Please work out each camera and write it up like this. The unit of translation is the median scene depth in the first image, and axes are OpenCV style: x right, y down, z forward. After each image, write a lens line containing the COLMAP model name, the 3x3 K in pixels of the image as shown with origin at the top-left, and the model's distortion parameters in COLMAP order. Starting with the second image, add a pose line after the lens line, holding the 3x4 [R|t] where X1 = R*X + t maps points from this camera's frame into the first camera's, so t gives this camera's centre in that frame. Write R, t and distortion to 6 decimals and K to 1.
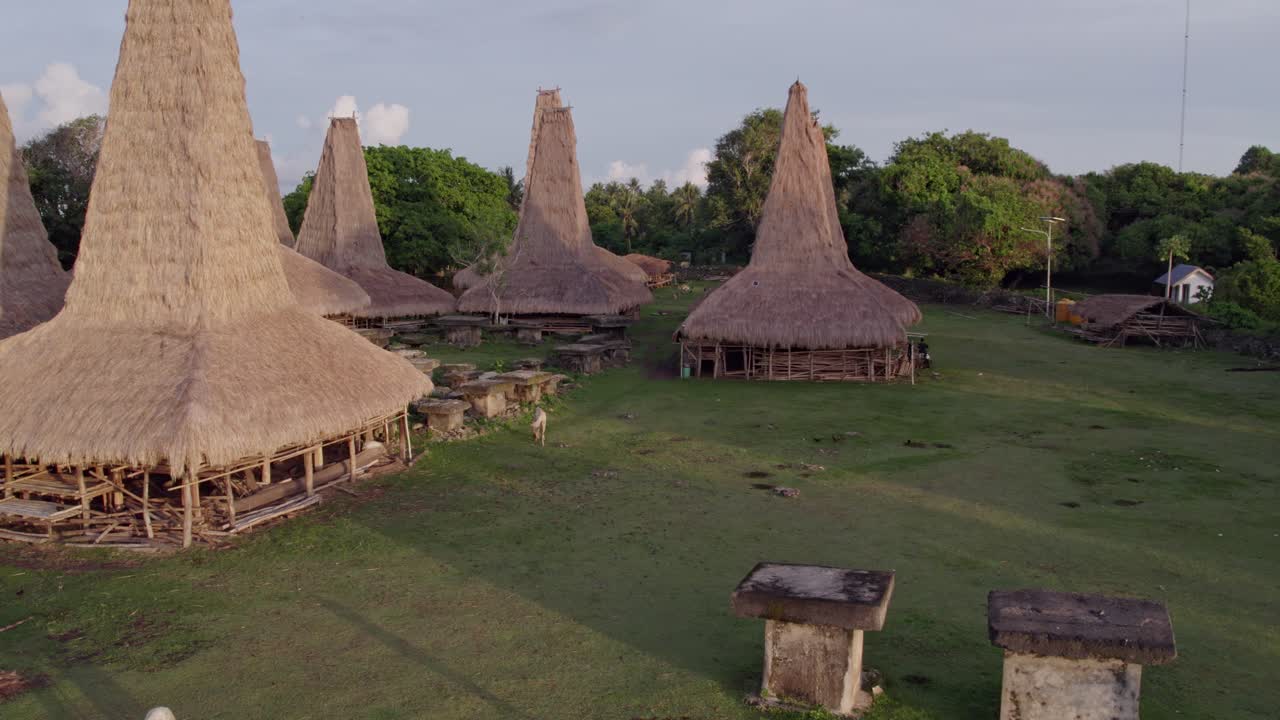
lens RADIAL K [[1163.1, 0, 640.0], [0, 1163.1, 360.0], [0, 0, 1]] dist [-0.049731, -0.008755]
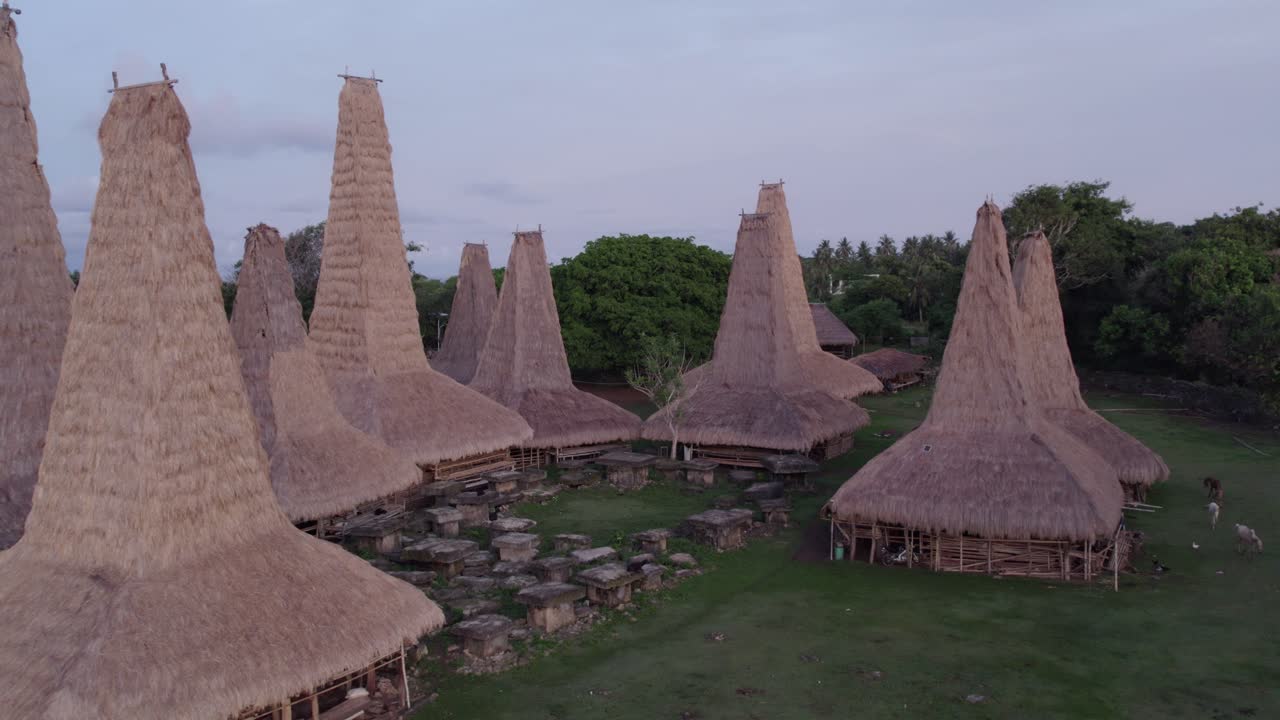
lens RADIAL K [[1163.1, 0, 640.0], [0, 1163.1, 360.0], [0, 0, 1]] dist [-0.049731, -0.008755]
pose [[0.959946, 0.012010, -0.279927, 0.130814], [-0.022448, 0.999166, -0.034112, -0.094142], [0.279284, 0.039030, 0.959415, 0.141170]]
